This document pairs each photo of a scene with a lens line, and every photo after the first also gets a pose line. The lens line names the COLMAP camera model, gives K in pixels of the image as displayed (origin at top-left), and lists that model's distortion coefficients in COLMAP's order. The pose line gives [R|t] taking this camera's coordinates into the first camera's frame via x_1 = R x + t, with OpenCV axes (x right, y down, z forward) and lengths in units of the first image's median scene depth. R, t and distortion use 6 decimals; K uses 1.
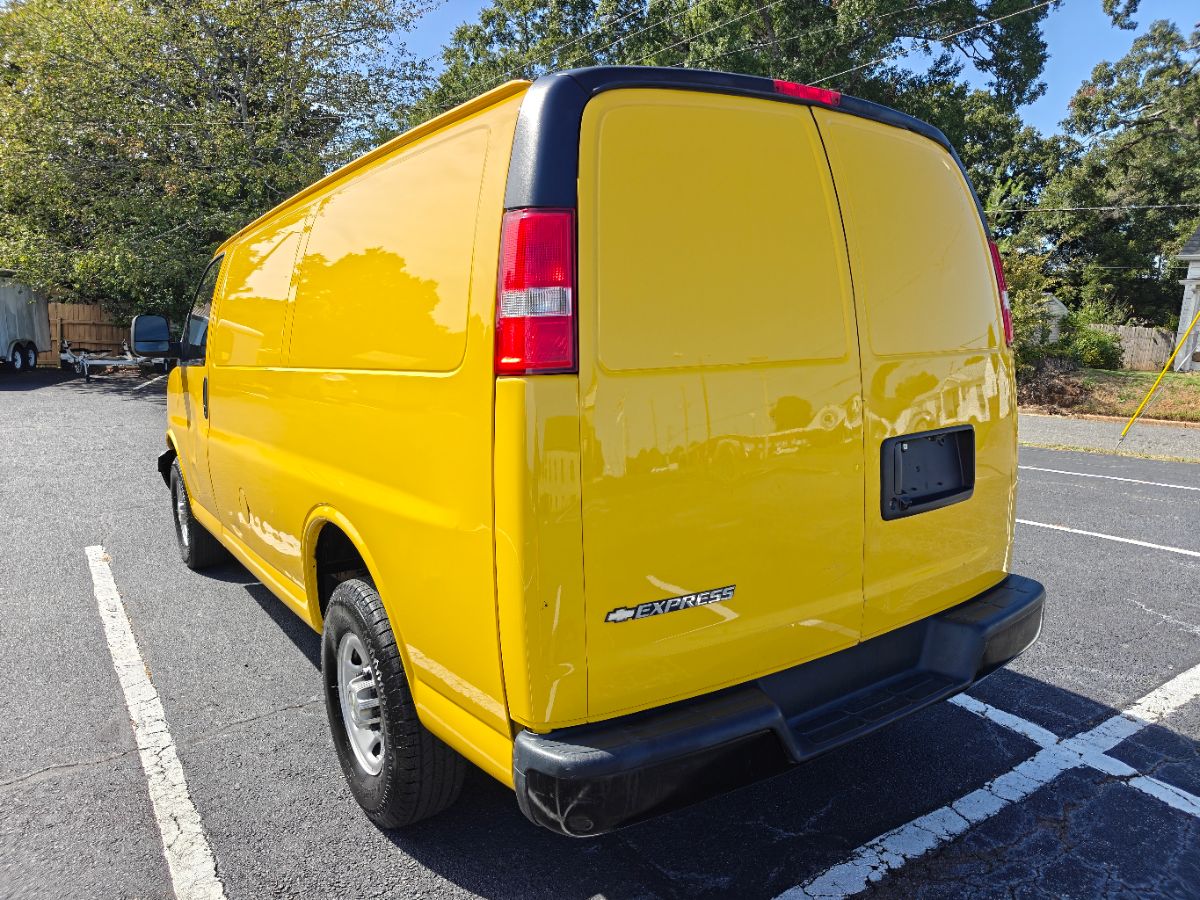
lens RADIAL K [[814.0, 0, 599.1], [0, 814.0, 449.2], [0, 0, 1]] dist [0.004013, -0.007903]
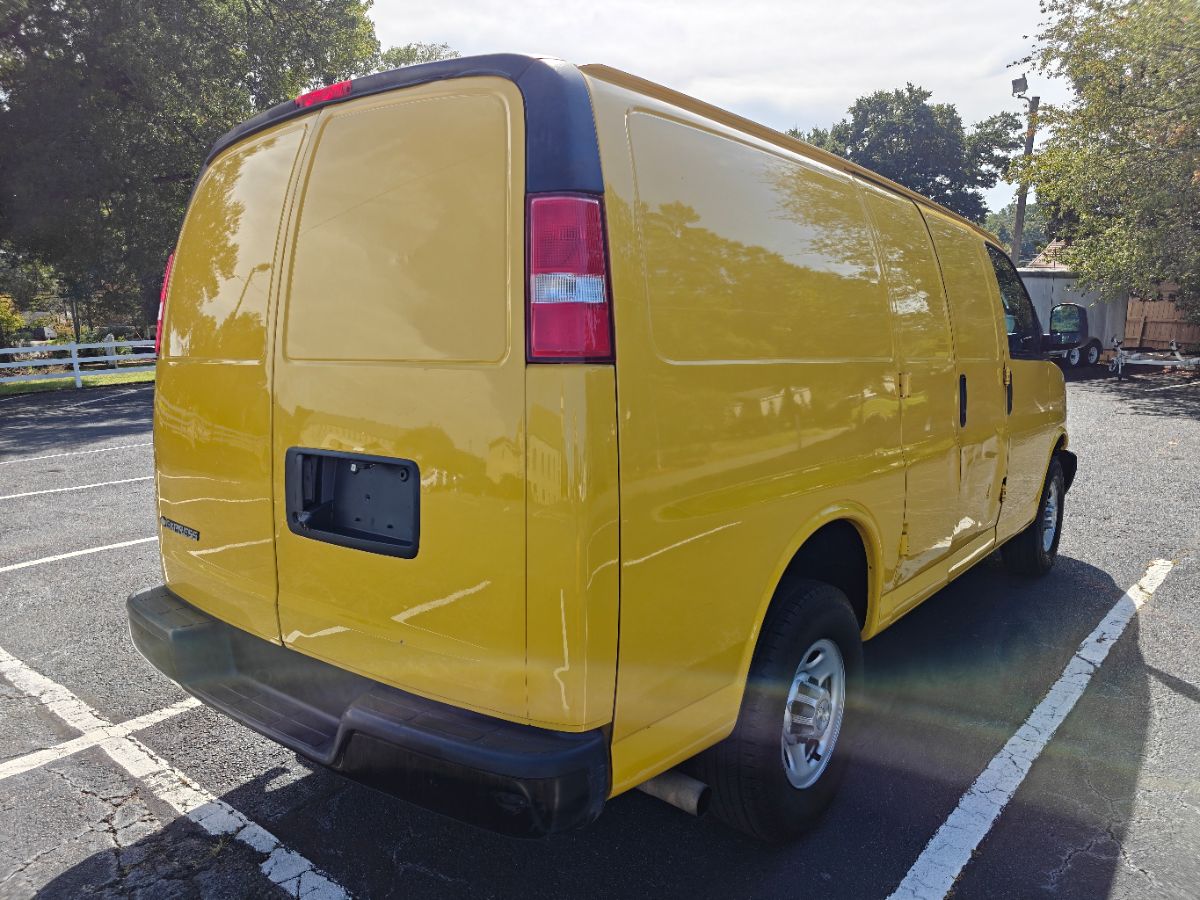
lens RADIAL K [[815.5, 0, 594.5], [0, 815.5, 450.6], [0, 0, 1]] dist [0.020848, -0.029053]
pose [[0.273896, 0.142092, -0.951205, 0.137343], [-0.138355, 0.984560, 0.107235, -0.016280], [0.951756, 0.102233, 0.289326, 0.106805]]
